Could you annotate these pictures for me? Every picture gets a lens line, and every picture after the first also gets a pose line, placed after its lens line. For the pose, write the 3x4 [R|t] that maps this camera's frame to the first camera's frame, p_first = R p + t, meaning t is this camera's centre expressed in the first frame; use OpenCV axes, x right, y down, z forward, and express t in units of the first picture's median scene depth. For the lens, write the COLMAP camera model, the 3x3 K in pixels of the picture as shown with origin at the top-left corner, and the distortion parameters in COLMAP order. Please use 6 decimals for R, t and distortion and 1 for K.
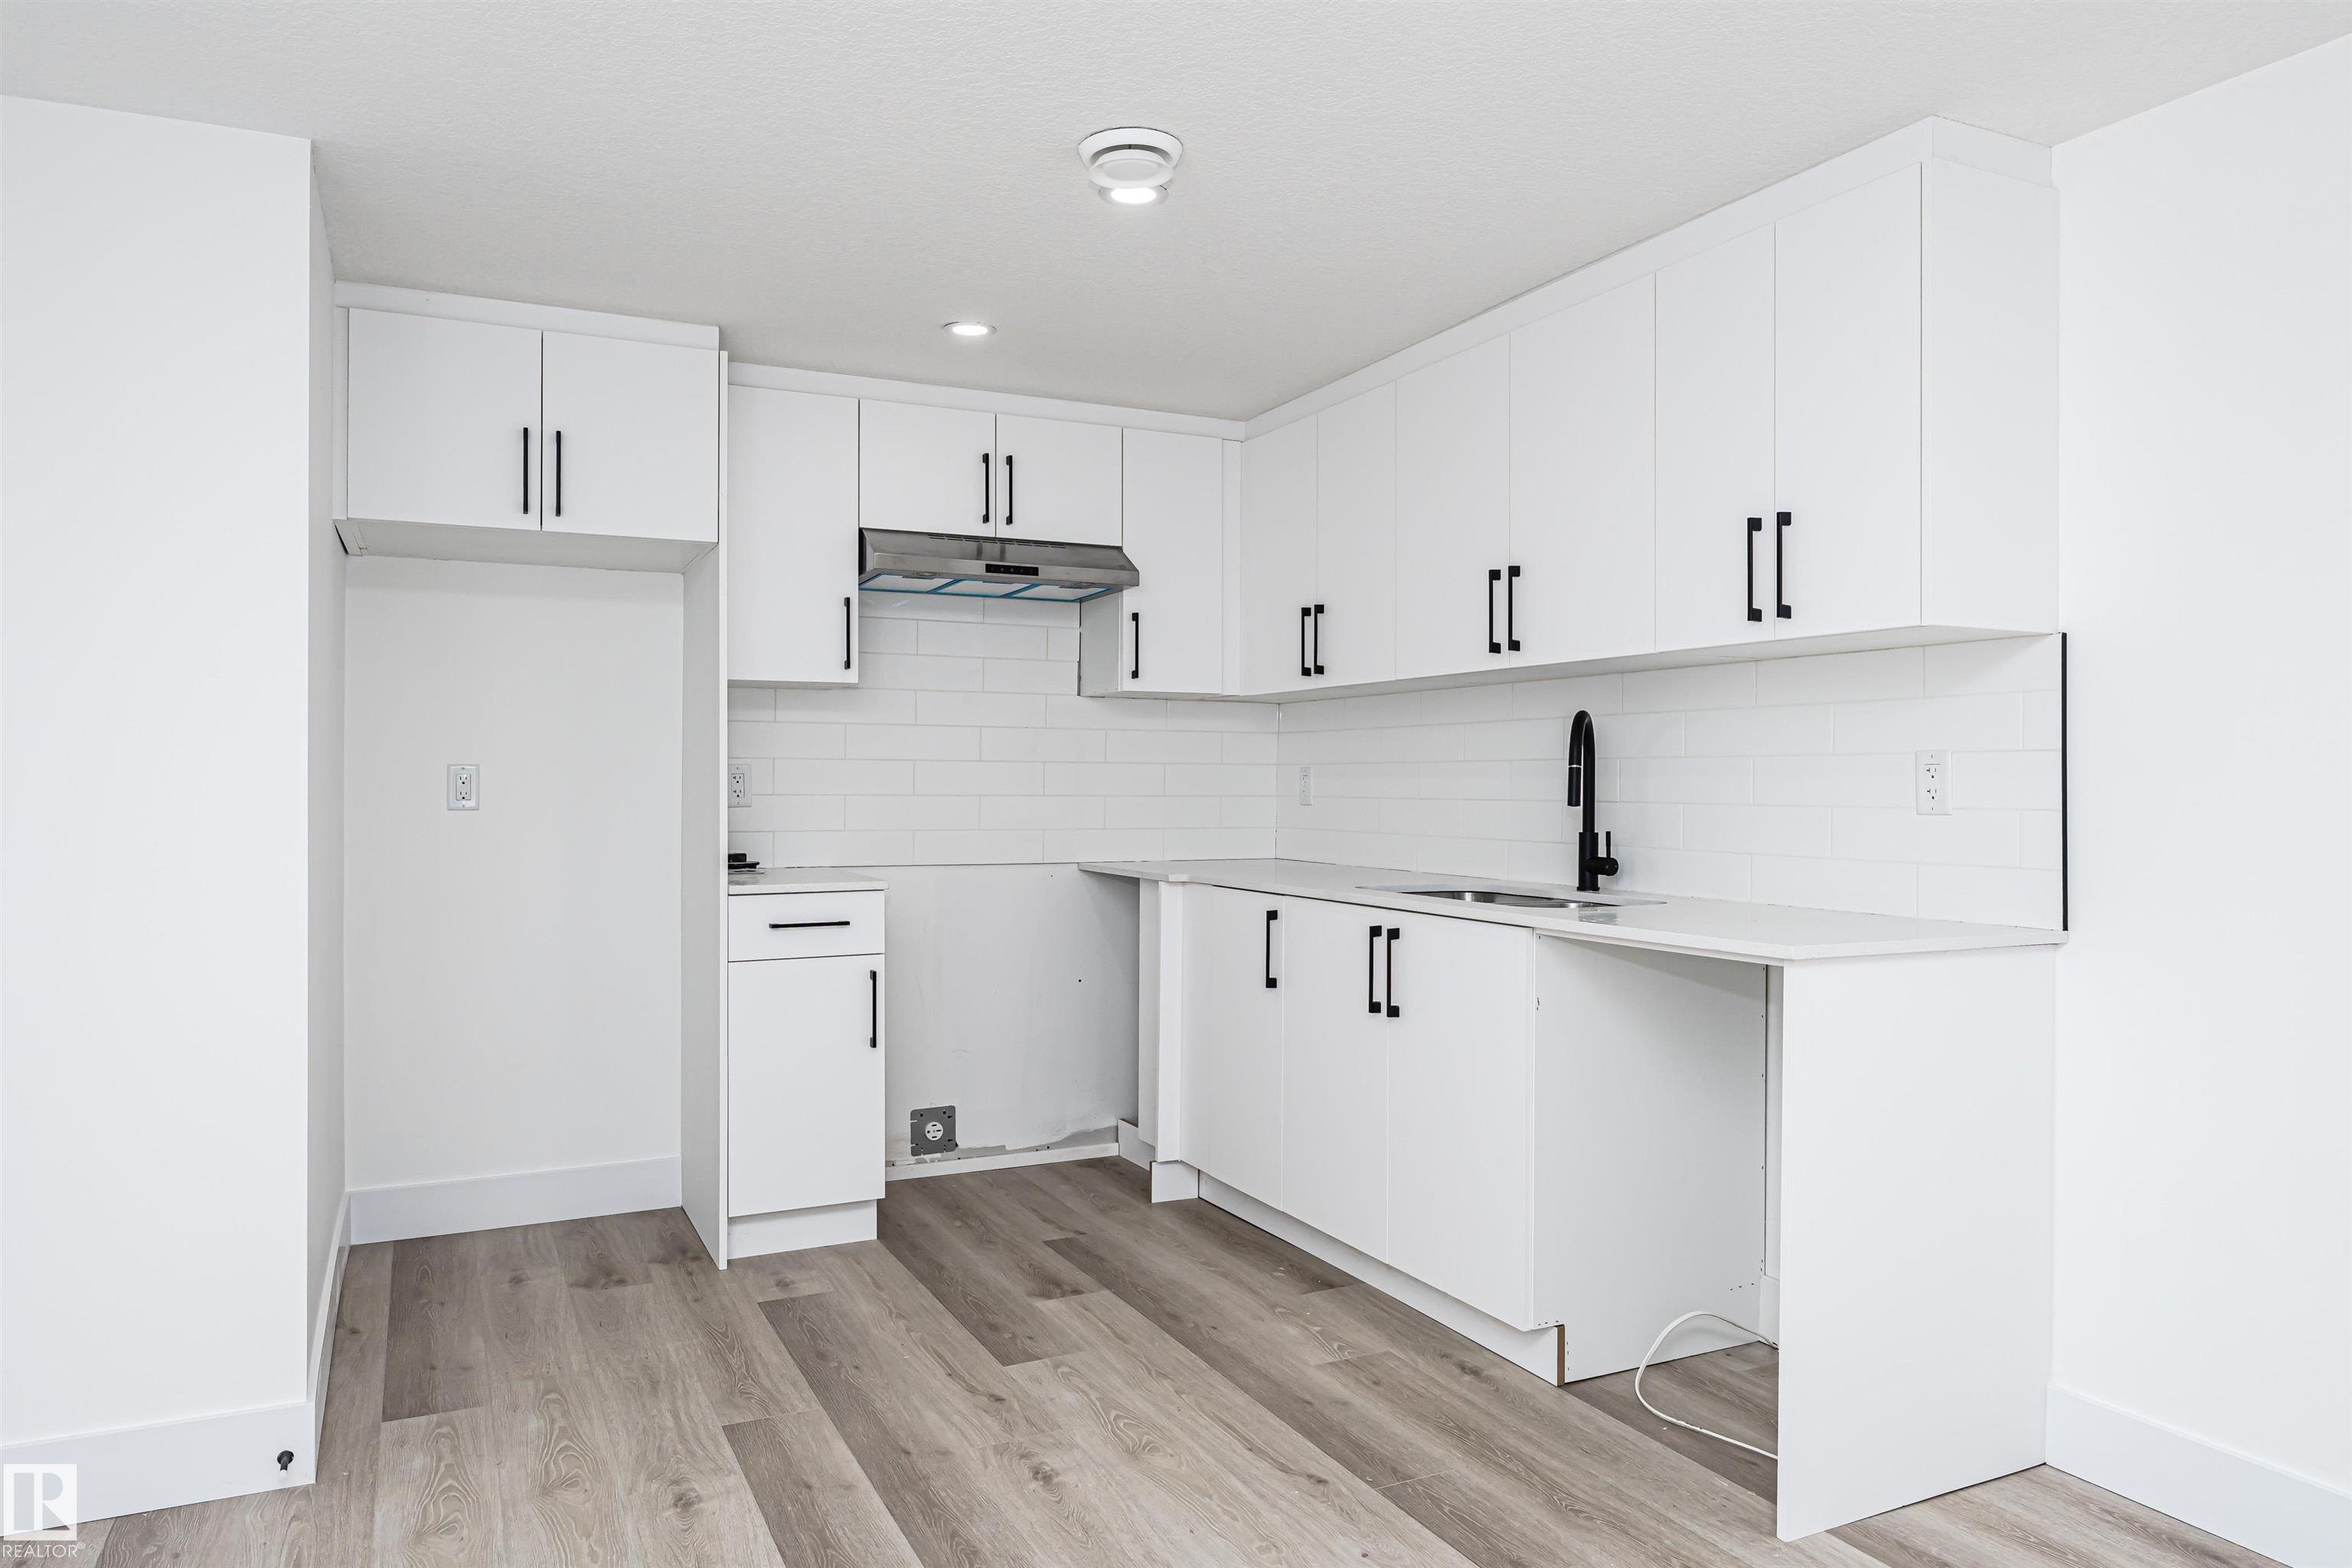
lens RADIAL K [[1522.7, 0, 1176.0], [0, 1522.7, 784.0], [0, 0, 1]] dist [0.007597, -0.002113]
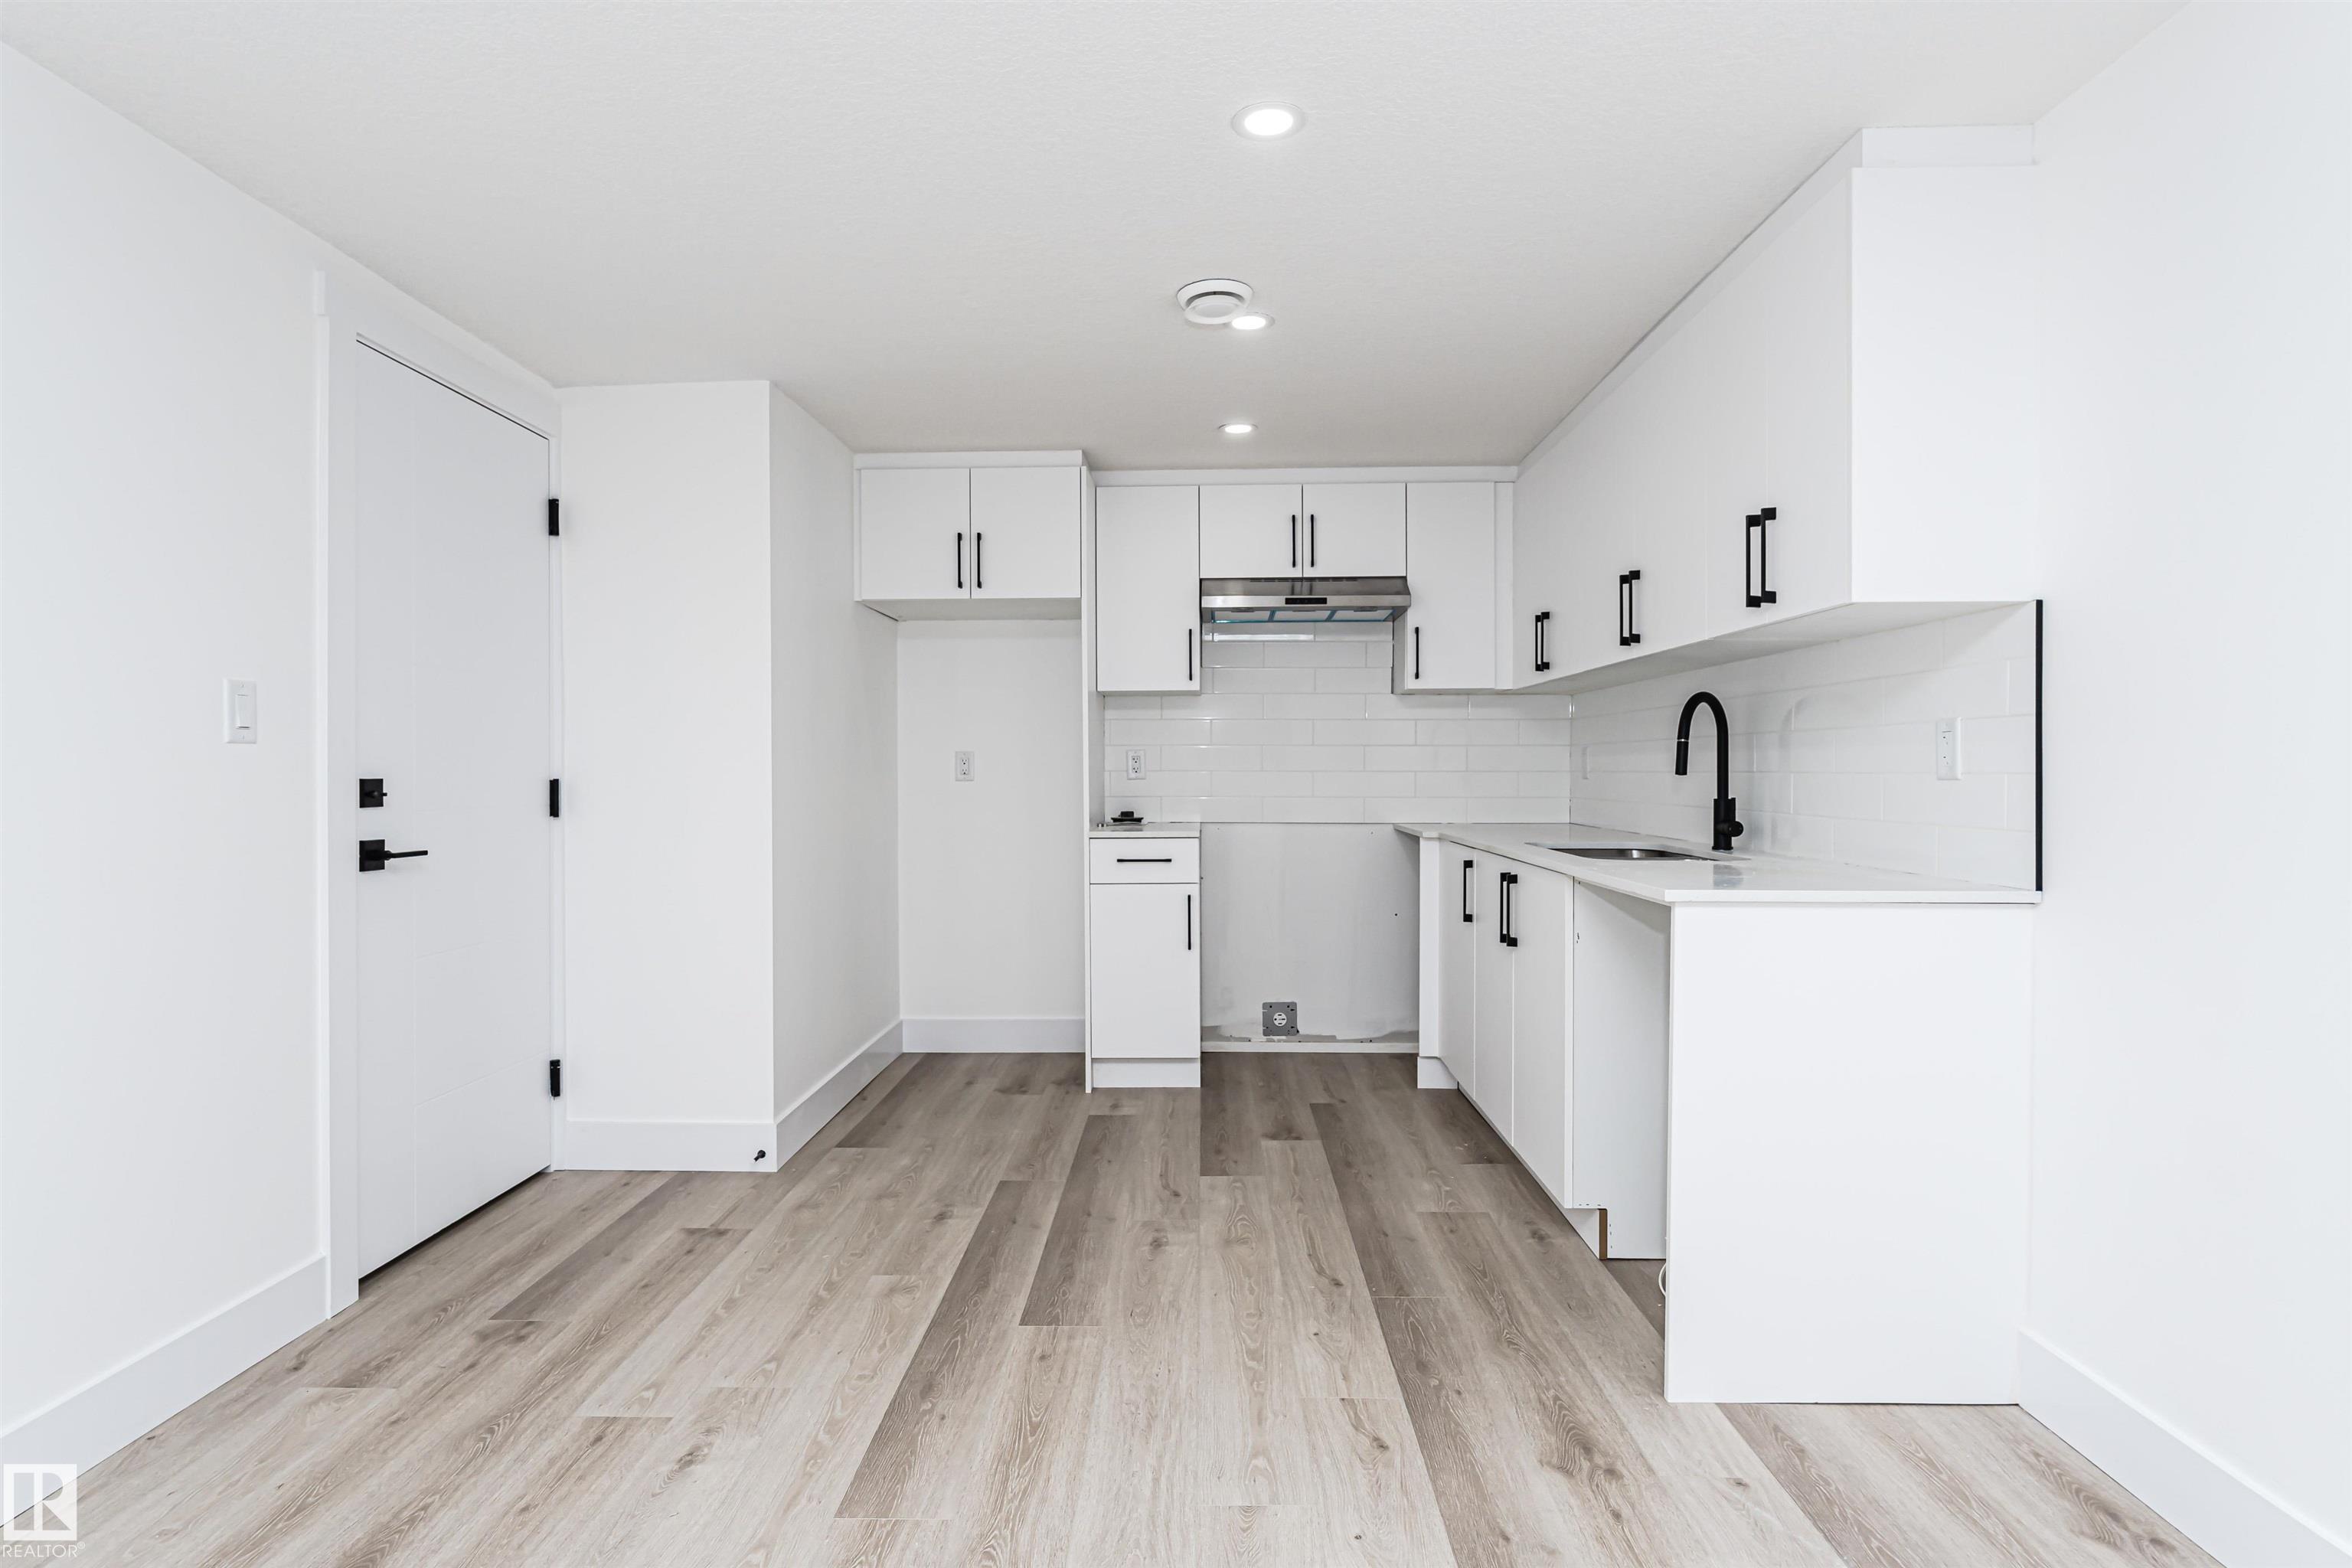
lens RADIAL K [[1207.1, 0, 1173.3], [0, 1207.1, 780.0], [0, 0, 1]] dist [0.011002, -0.000151]
pose [[0.887967, -0.000890, -0.459905, 0.310971], [0.004277, 0.999971, 0.006323, 0.010114], [0.459886, -0.007582, 0.887945, 0.007104]]
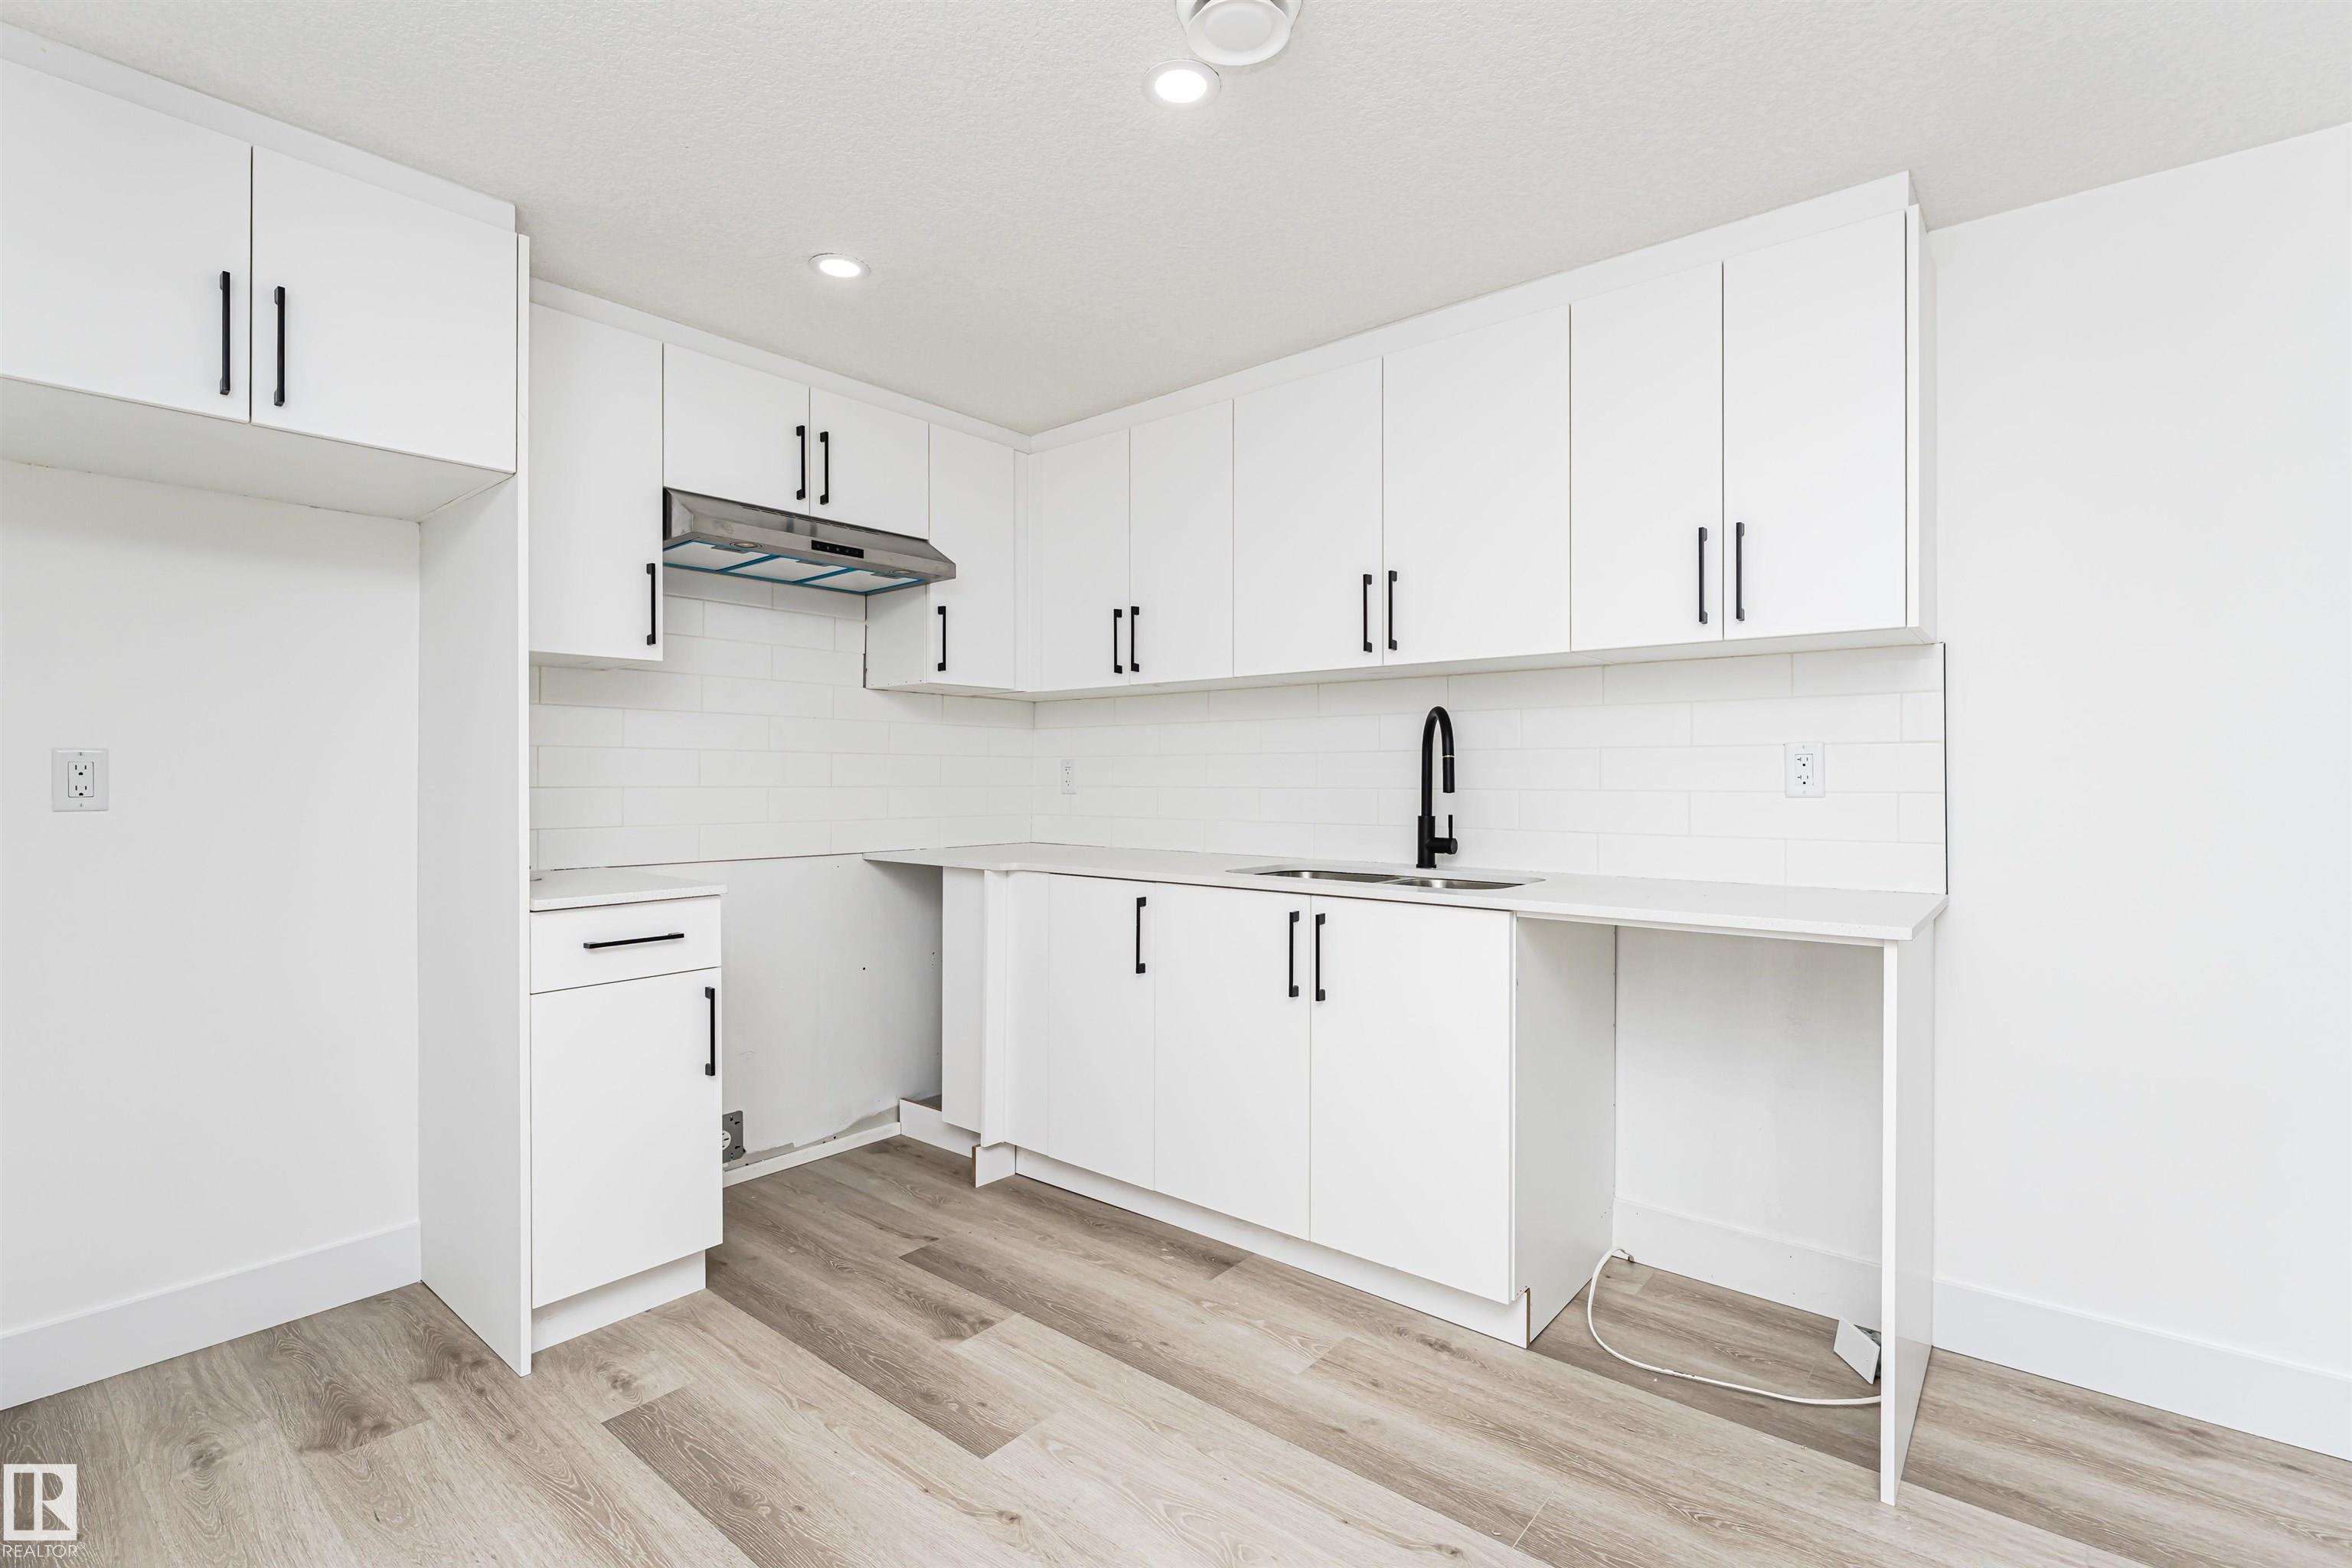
lens RADIAL K [[1067.2, 0, 1173.2], [0, 1067.2, 780.1], [0, 0, 1]] dist [-0.002095, -0.000089]
pose [[0.913453, -0.003881, 0.406927, -0.212272], [0.003000, 0.999992, 0.002804, 0.002566], [-0.406934, -0.001340, 0.913456, 0.345031]]
